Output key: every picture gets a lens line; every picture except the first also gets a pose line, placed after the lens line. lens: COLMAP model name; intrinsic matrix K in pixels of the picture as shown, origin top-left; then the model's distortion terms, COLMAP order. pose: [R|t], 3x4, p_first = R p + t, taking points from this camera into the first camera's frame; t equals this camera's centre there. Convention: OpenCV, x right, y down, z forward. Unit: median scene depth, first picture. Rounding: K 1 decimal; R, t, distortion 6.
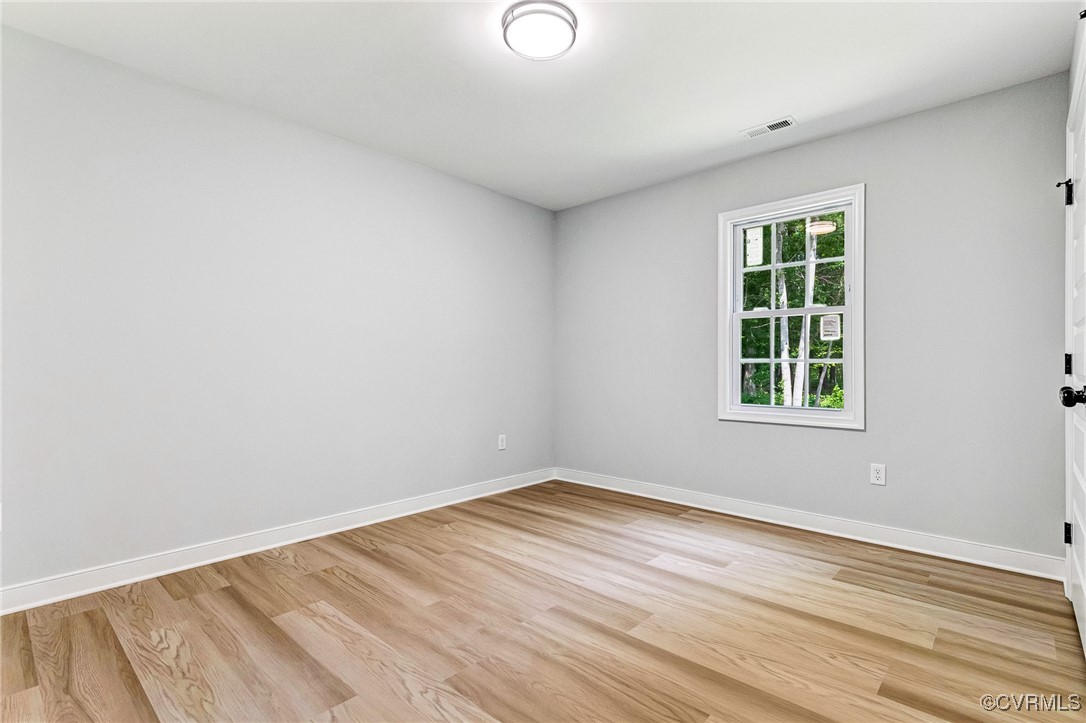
lens RADIAL K [[516.6, 0, 540.8], [0, 516.6, 362.8], [0, 0, 1]] dist [0.009754, -0.000109]
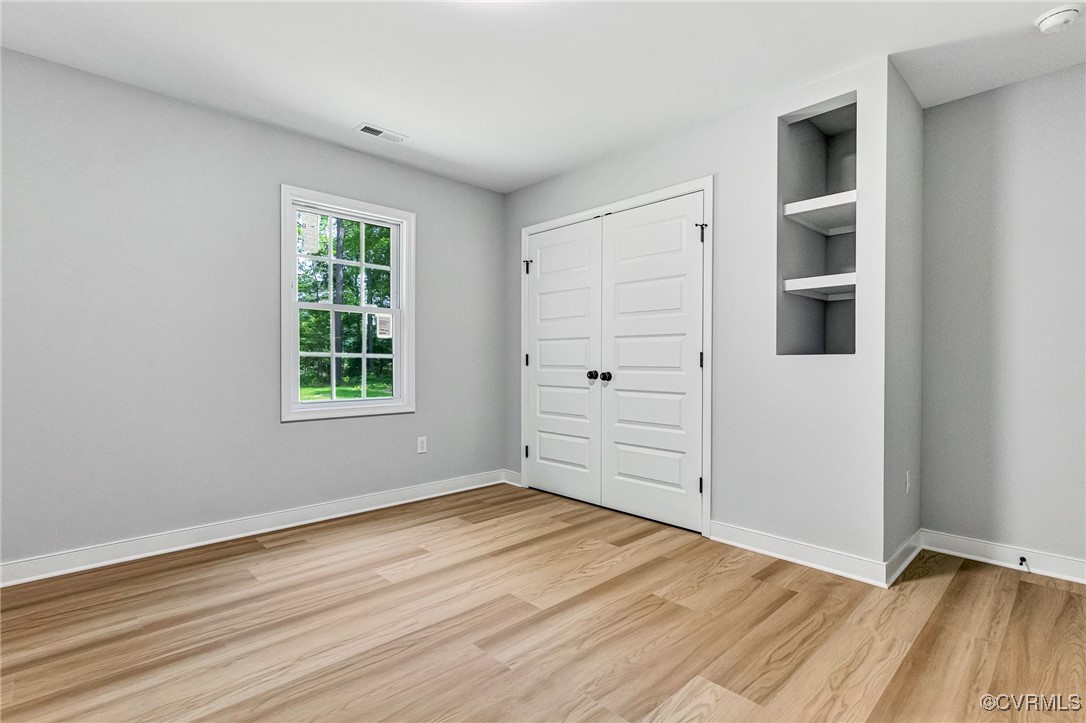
lens RADIAL K [[516.6, 0, 540.8], [0, 516.6, 362.8], [0, 0, 1]] dist [0.009754, -0.000109]
pose [[0.057737, -0.003897, 0.998324, -0.644306], [-0.008872, 0.999951, 0.004416, 0.003442], [-0.998292, -0.009112, 0.057699, 0.674195]]
